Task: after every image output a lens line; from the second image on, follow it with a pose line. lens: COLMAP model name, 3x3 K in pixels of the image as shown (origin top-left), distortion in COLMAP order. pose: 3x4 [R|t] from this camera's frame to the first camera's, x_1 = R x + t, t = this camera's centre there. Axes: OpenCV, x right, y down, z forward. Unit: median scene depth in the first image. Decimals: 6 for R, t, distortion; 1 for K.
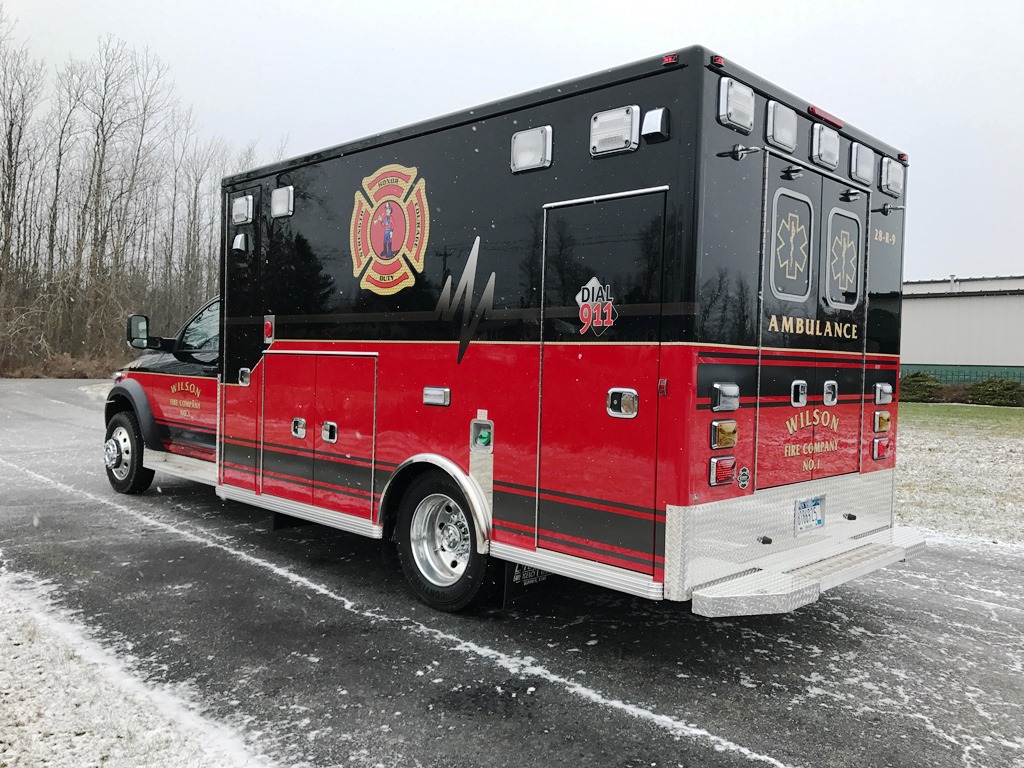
lens RADIAL K [[839.2, 0, 508.2], [0, 839.2, 388.8], [0, 0, 1]] dist [0.029842, -0.036597]
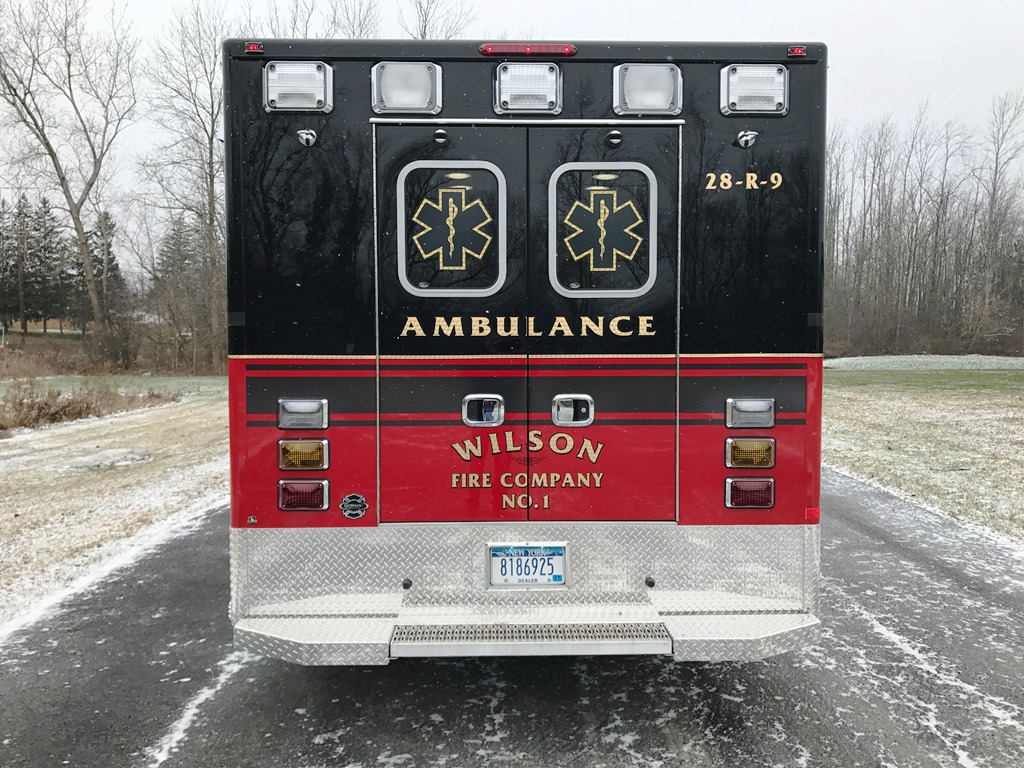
lens RADIAL K [[839.2, 0, 509.7], [0, 839.2, 384.9], [0, 0, 1]] dist [0.029842, -0.036597]
pose [[0.715441, 0.009495, -0.698609, 0.865247], [-0.001193, 0.999923, 0.012368, -0.027061], [0.698672, -0.008015, 0.715397, 0.421470]]
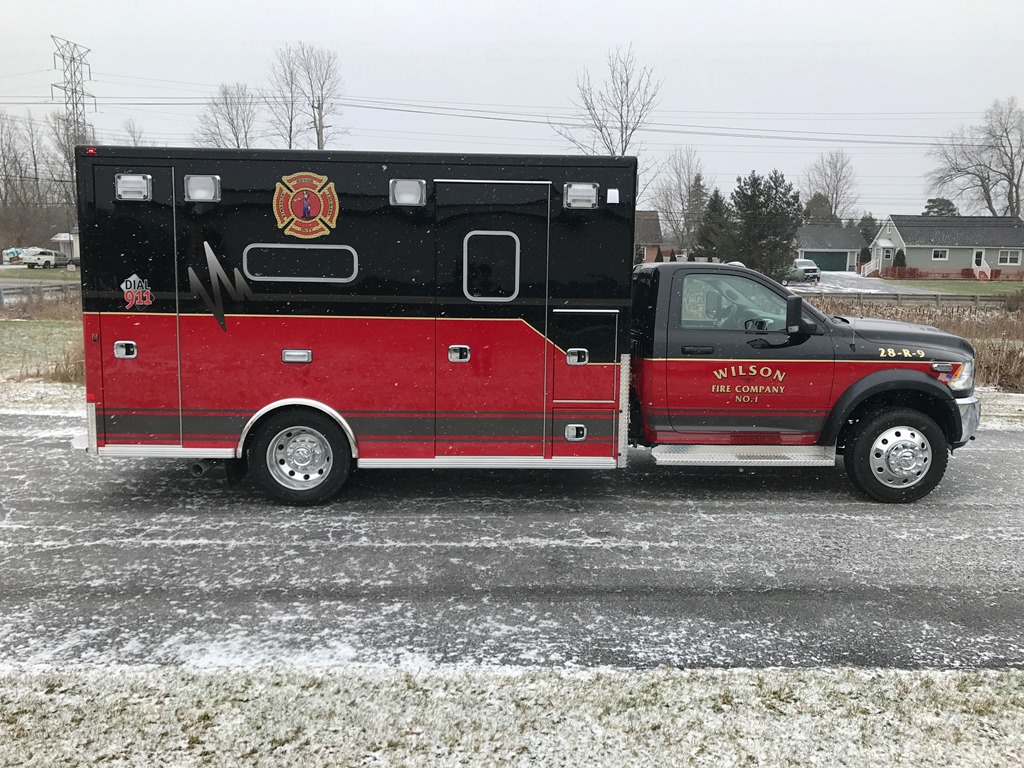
lens RADIAL K [[839.2, 0, 511.9], [0, 839.2, 384.0], [0, 0, 1]] dist [0.029842, -0.036597]
pose [[-0.688586, 0.051765, -0.723305, 1.071612], [-0.060501, 0.989870, 0.128439, -0.151416], [0.722626, 0.132202, -0.678479, 2.656188]]
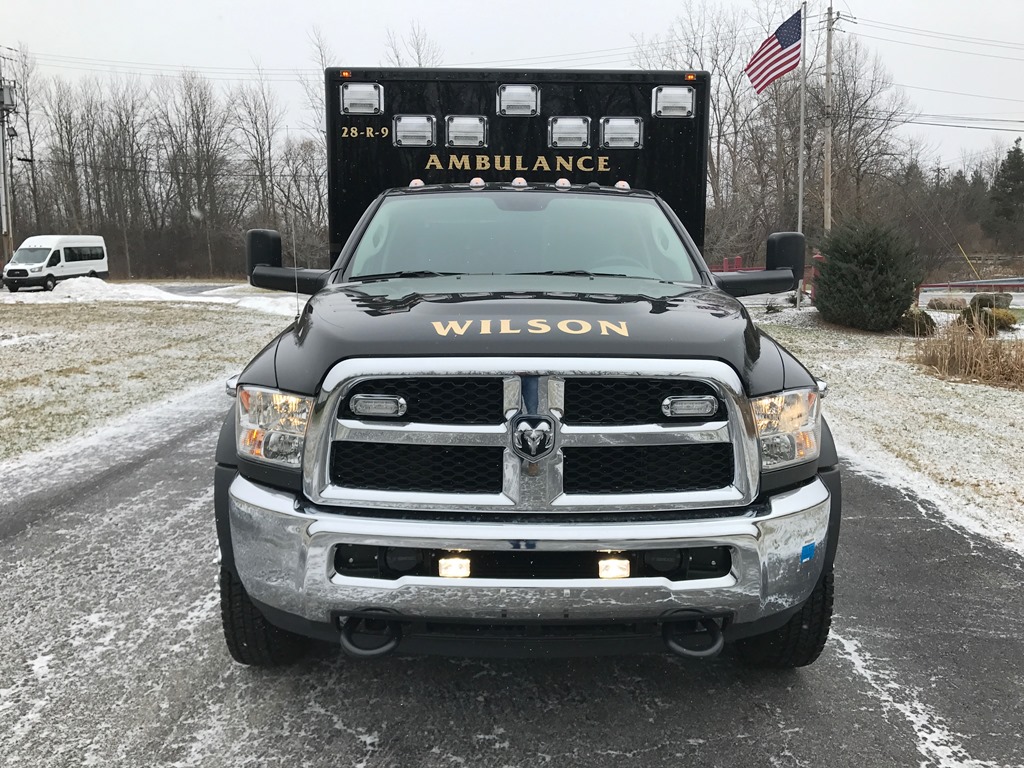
lens RADIAL K [[839.2, 0, 512.8], [0, 839.2, 382.9], [0, 0, 1]] dist [0.029842, -0.036597]
pose [[-0.708448, -0.134016, 0.692923, -1.151546], [-0.001974, 0.982178, 0.187942, -0.153080], [-0.705761, 0.131779, -0.696086, 2.477164]]
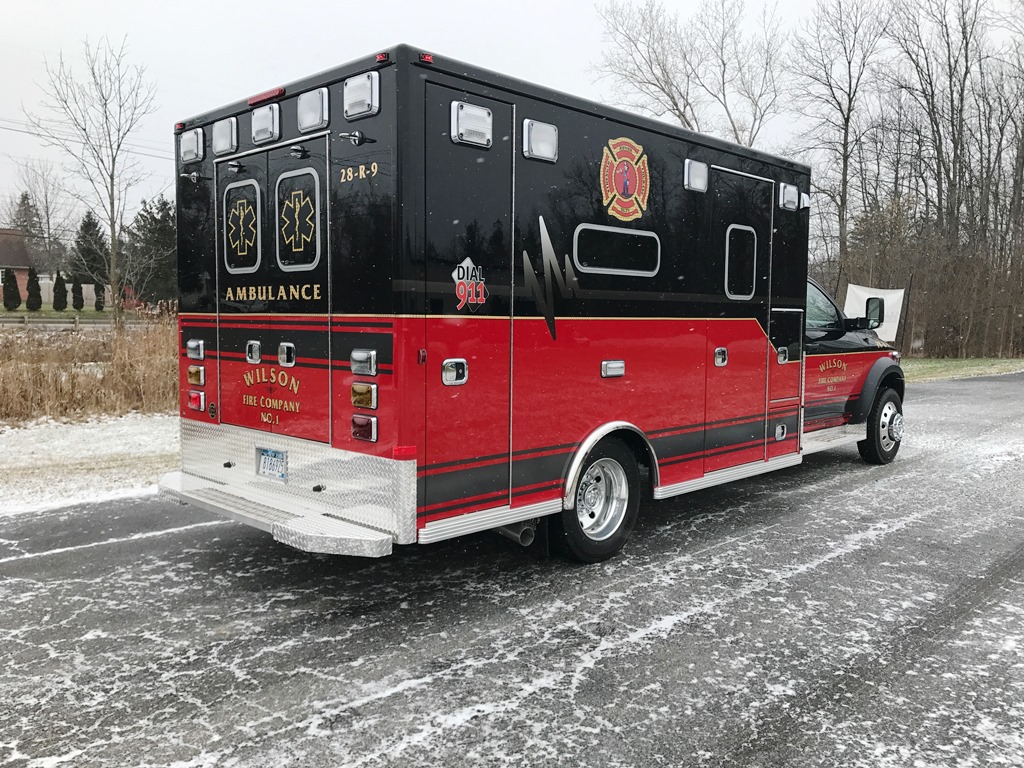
lens RADIAL K [[839.2, 0, 510.8], [0, 839.2, 386.8], [0, 0, 1]] dist [0.029842, -0.036597]
pose [[0.002888, 0.052791, -0.998601, 1.413113], [-0.042860, 0.997694, 0.052619, -0.021538], [0.999077, 0.042649, 0.005144, 1.268381]]
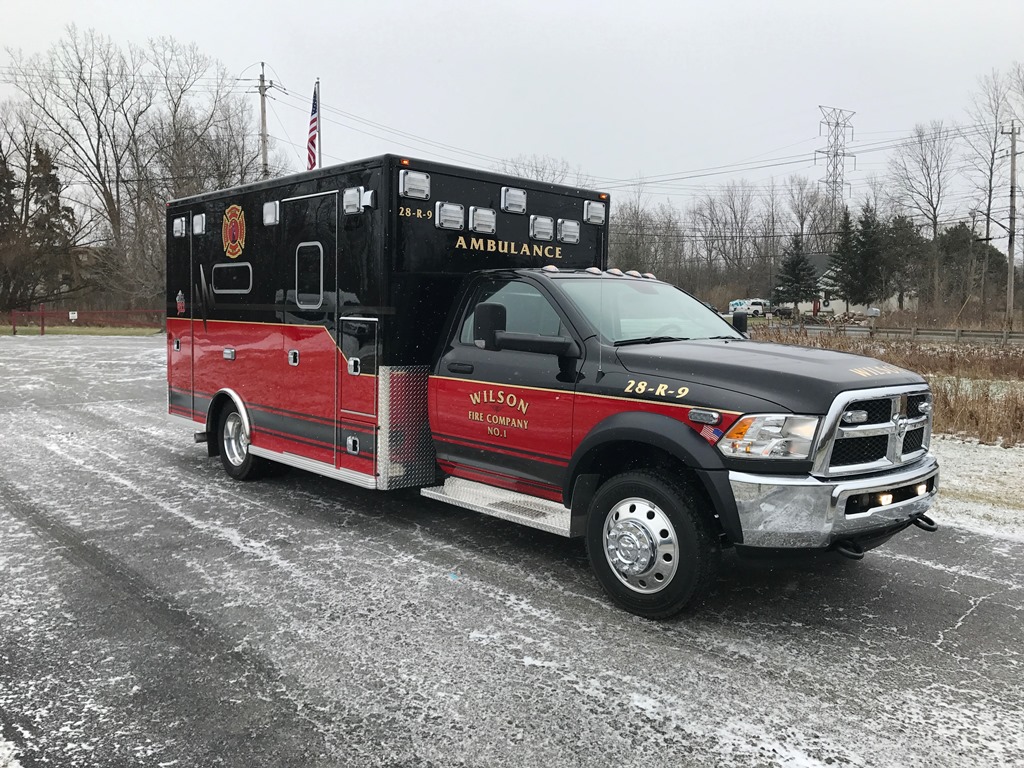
lens RADIAL K [[839.2, 0, 508.7], [0, 839.2, 386.0], [0, 0, 1]] dist [0.029842, -0.036597]
pose [[-0.996999, -0.059080, 0.050031, -0.390057], [-0.052639, 0.991196, 0.121492, -0.170750], [-0.056768, 0.118494, -0.991331, 3.132908]]
